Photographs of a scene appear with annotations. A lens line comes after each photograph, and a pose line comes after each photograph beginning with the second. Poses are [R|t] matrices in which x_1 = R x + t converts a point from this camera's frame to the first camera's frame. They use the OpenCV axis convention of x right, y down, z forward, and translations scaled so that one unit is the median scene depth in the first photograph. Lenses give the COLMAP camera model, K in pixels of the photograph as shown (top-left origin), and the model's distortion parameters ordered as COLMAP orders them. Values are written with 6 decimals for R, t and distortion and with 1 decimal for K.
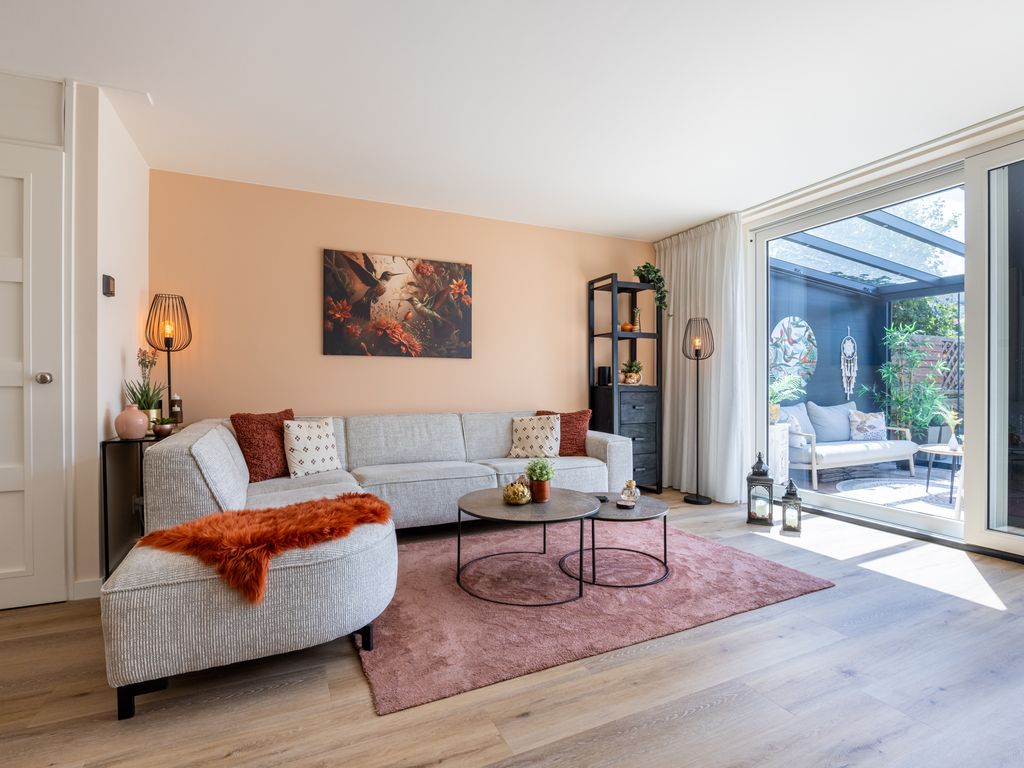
lens RADIAL K [[512.2, 0, 525.6], [0, 512.2, 386.7], [0, 0, 1]] dist [-0.005784, -0.000496]
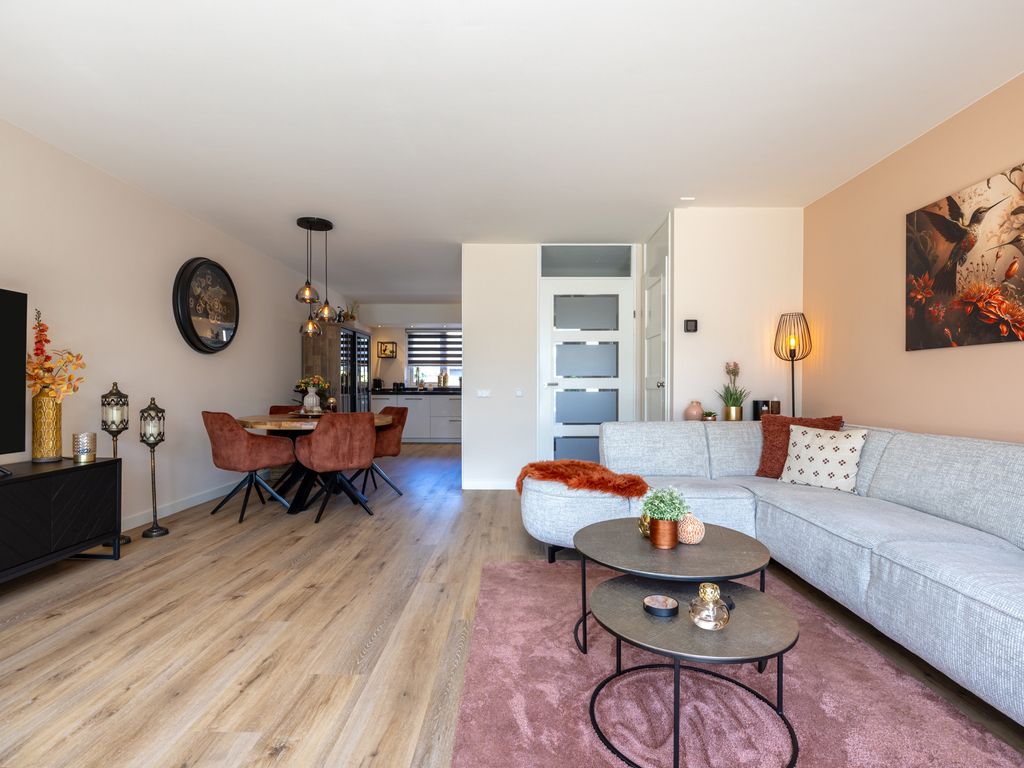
lens RADIAL K [[515.5, 0, 500.9], [0, 515.5, 390.2], [0, 0, 1]] dist [-0.014830, -0.000057]
pose [[-0.470234, 0.004136, -0.882532, 0.515547], [-0.010407, 0.999894, 0.010231, -0.004368], [0.882480, 0.013995, -0.470141, 0.736437]]
